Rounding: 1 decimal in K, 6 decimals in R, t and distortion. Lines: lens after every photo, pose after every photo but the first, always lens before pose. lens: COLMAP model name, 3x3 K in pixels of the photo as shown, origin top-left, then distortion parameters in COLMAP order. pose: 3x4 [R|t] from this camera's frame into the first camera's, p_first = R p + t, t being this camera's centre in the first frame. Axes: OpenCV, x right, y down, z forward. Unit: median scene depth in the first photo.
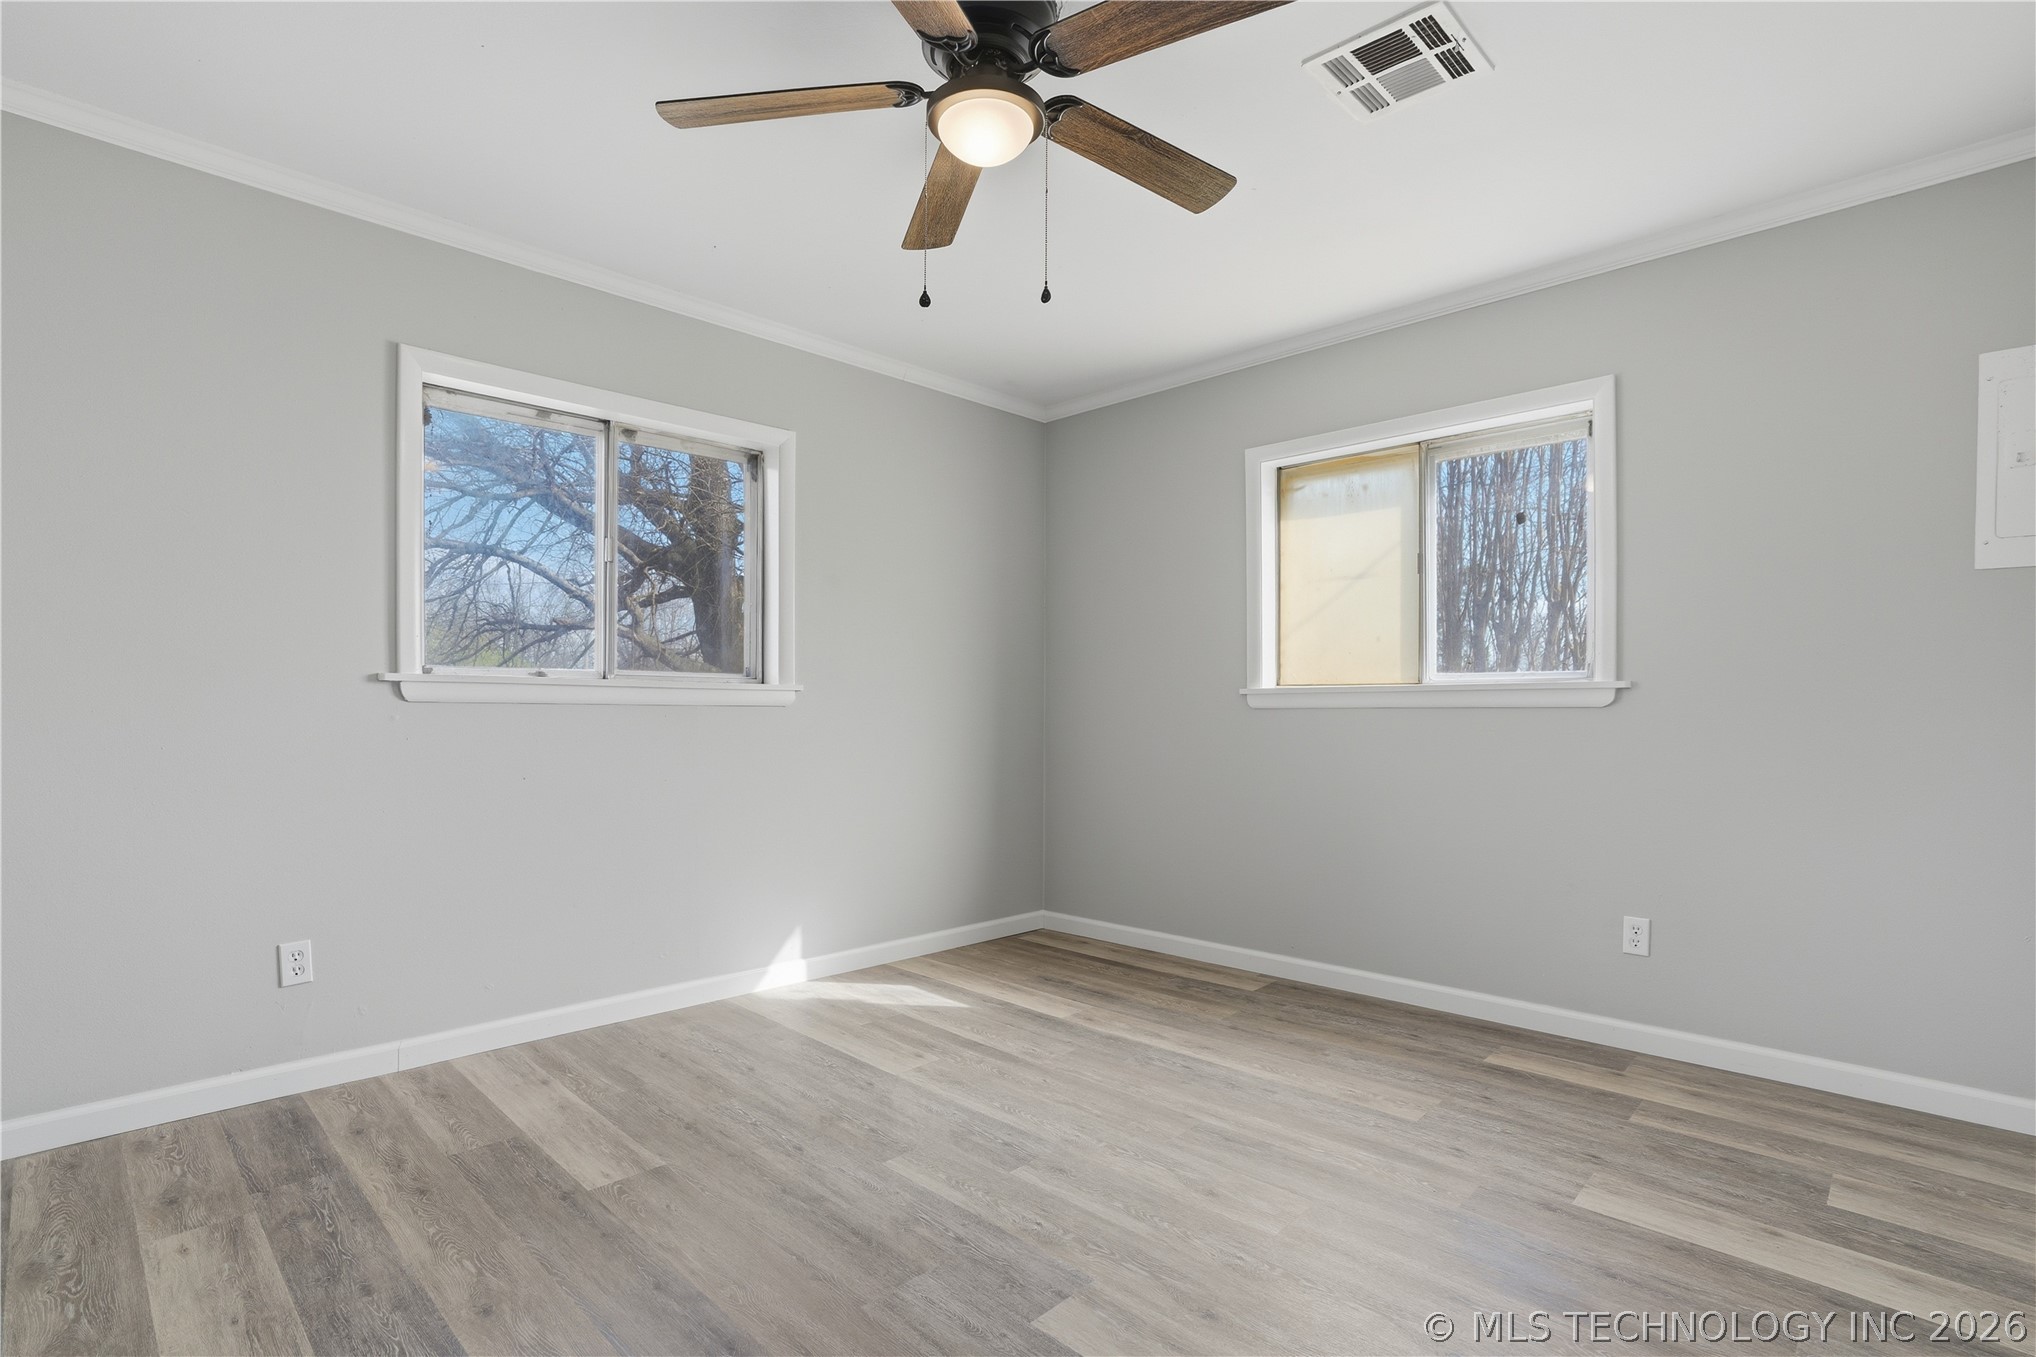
lens RADIAL K [[962.2, 0, 1022.5], [0, 962.2, 685.7], [0, 0, 1]] dist [-0.059386, 0.022309]
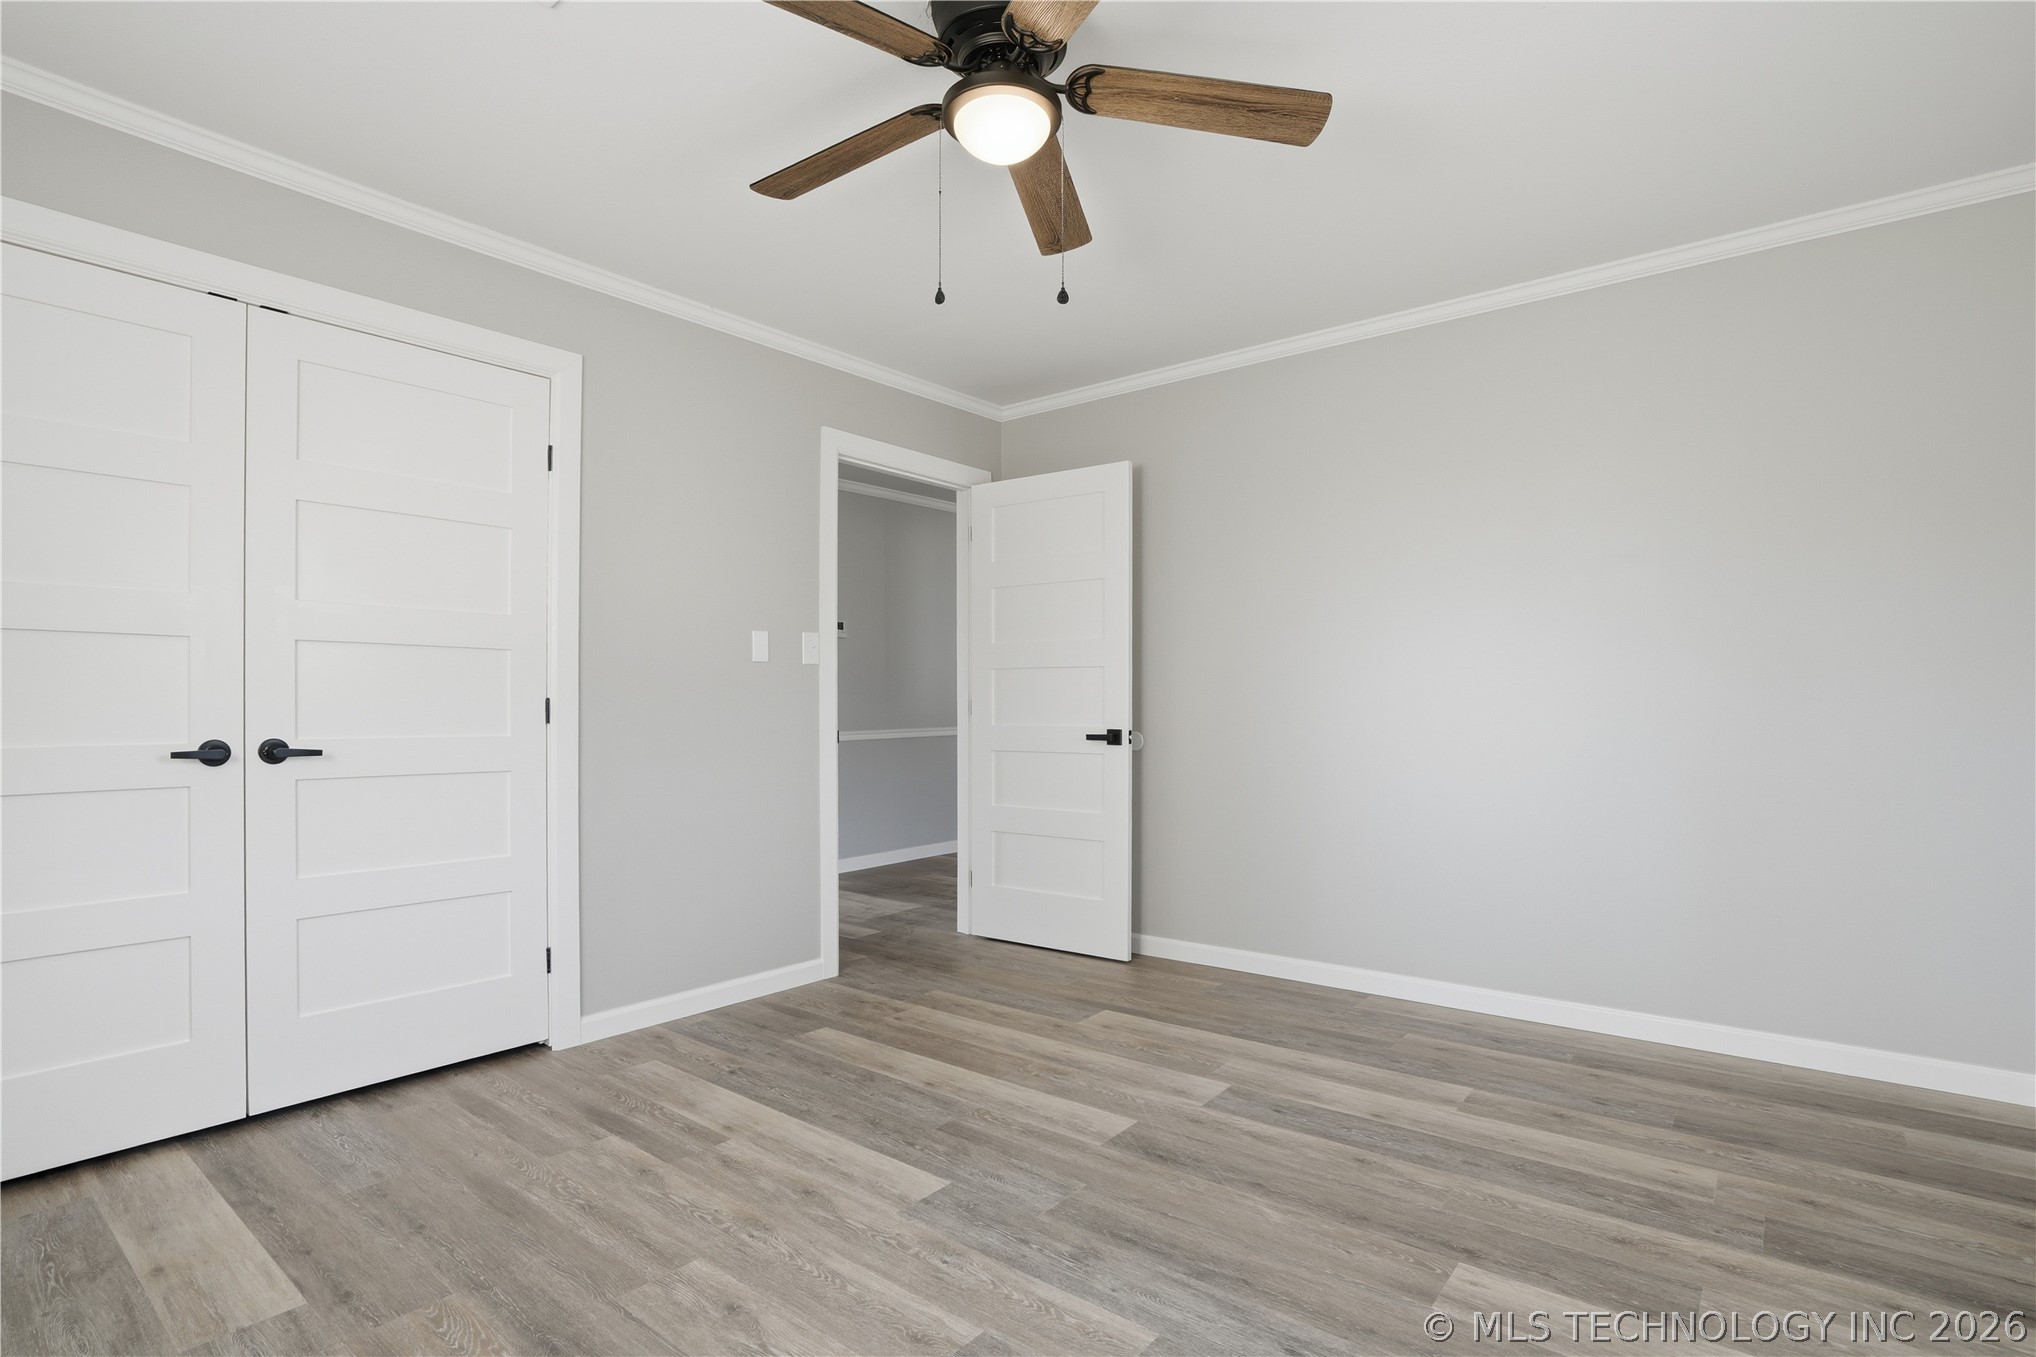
lens RADIAL K [[962.2, 0, 1022.5], [0, 962.2, 685.7], [0, 0, 1]] dist [-0.059386, 0.022309]
pose [[-0.995272, -0.003558, -0.097063, 0.034080], [-0.001151, 0.999691, -0.024838, 0.022016], [0.097121, -0.024609, -0.994968, 1.990977]]
